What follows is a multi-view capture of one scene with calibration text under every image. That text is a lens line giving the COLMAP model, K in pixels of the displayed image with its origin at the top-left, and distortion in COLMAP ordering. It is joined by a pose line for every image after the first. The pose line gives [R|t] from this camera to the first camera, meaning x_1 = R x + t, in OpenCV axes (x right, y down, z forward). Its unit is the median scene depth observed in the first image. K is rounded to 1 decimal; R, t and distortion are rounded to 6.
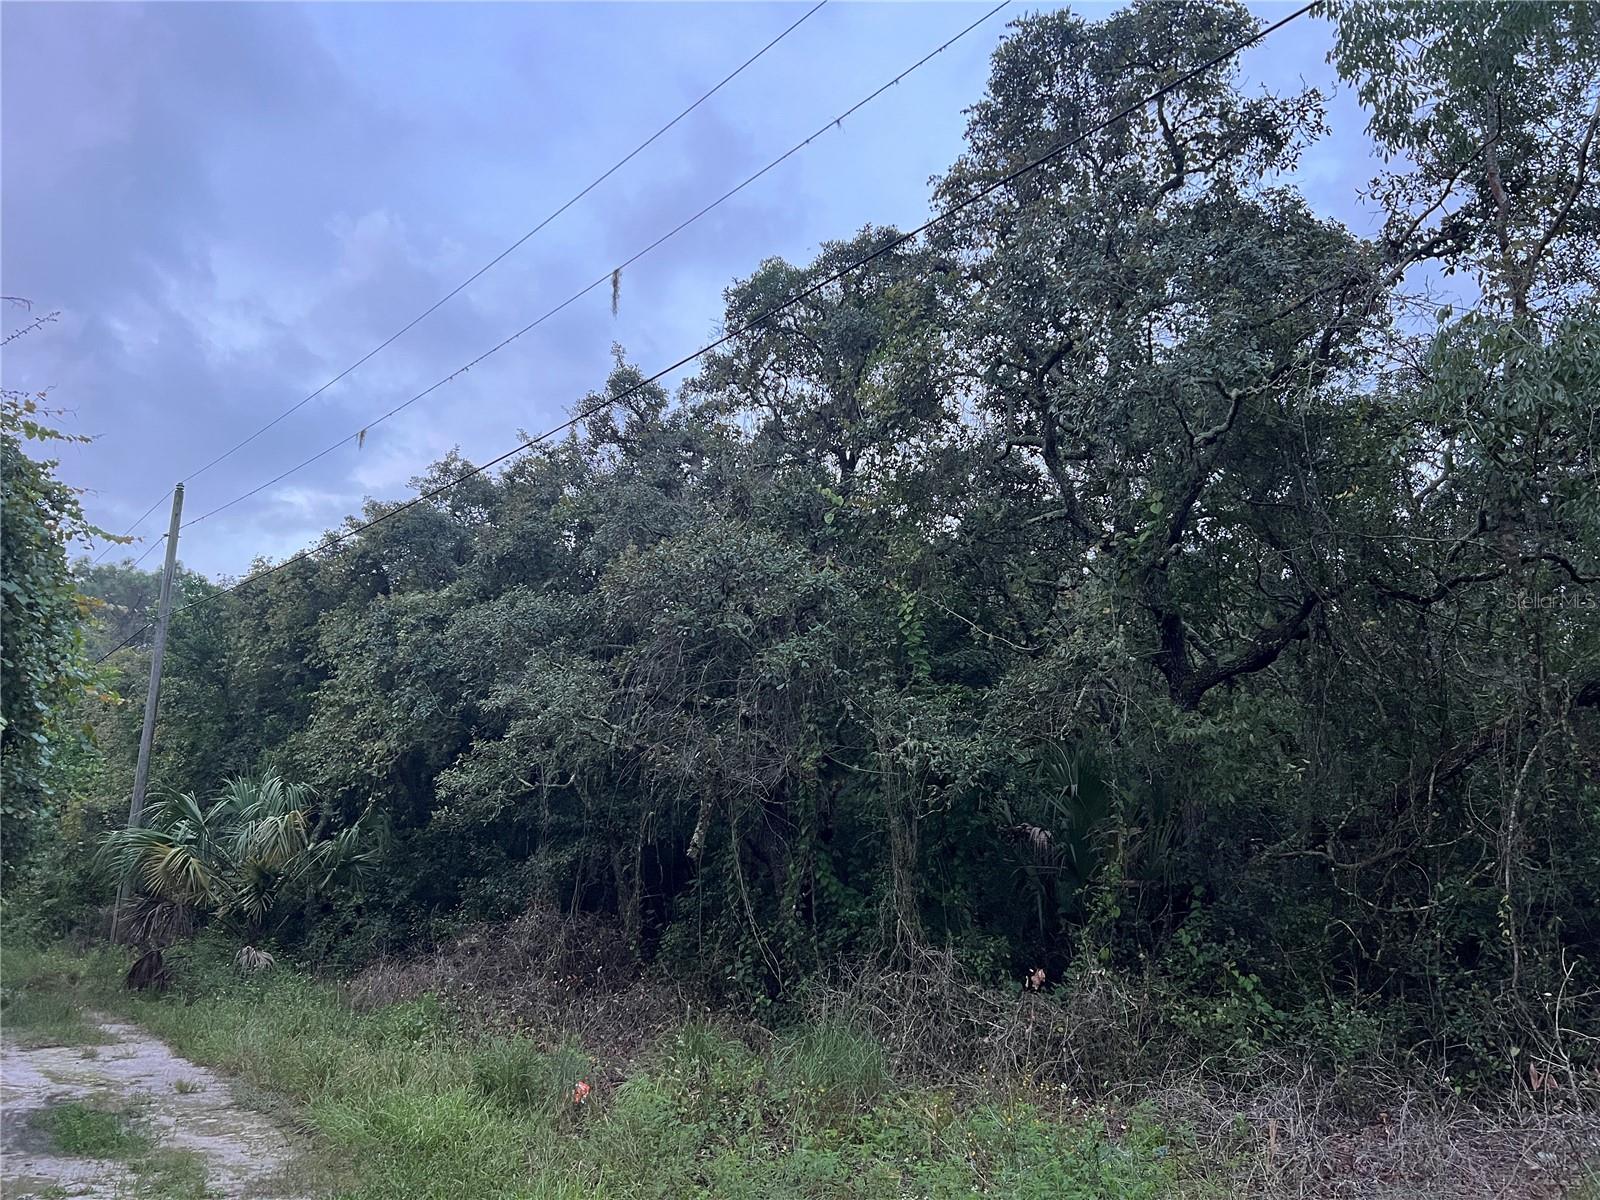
lens RADIAL K [[1217.0, 0, 793.1], [0, 1217.0, 612.6], [0, 0, 1]] dist [0.023919, -0.041555]
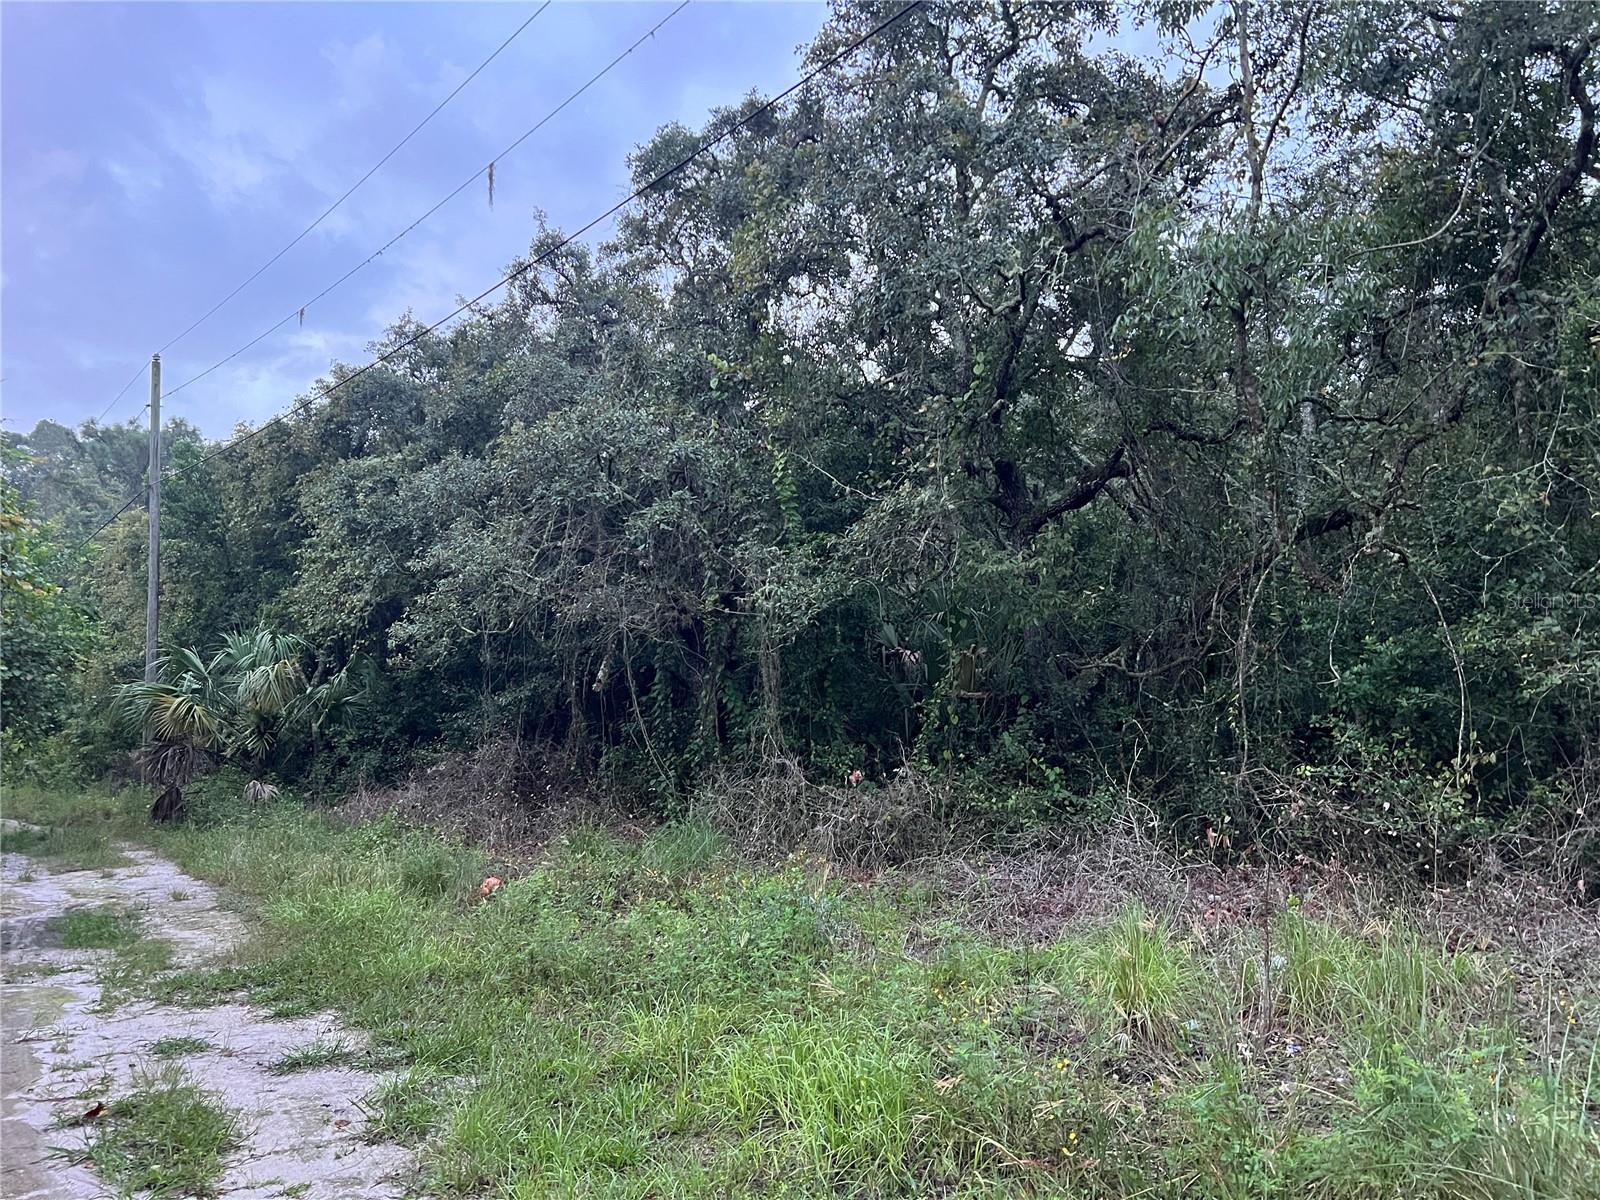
lens RADIAL K [[1217.0, 0, 809.5], [0, 1217.0, 613.3], [0, 0, 1]] dist [0.023919, -0.041555]
pose [[0.998998, -0.040701, -0.018586, 0.093282], [0.042954, 0.988691, 0.143684, -0.018118], [0.012528, -0.144339, 0.989449, -0.082820]]
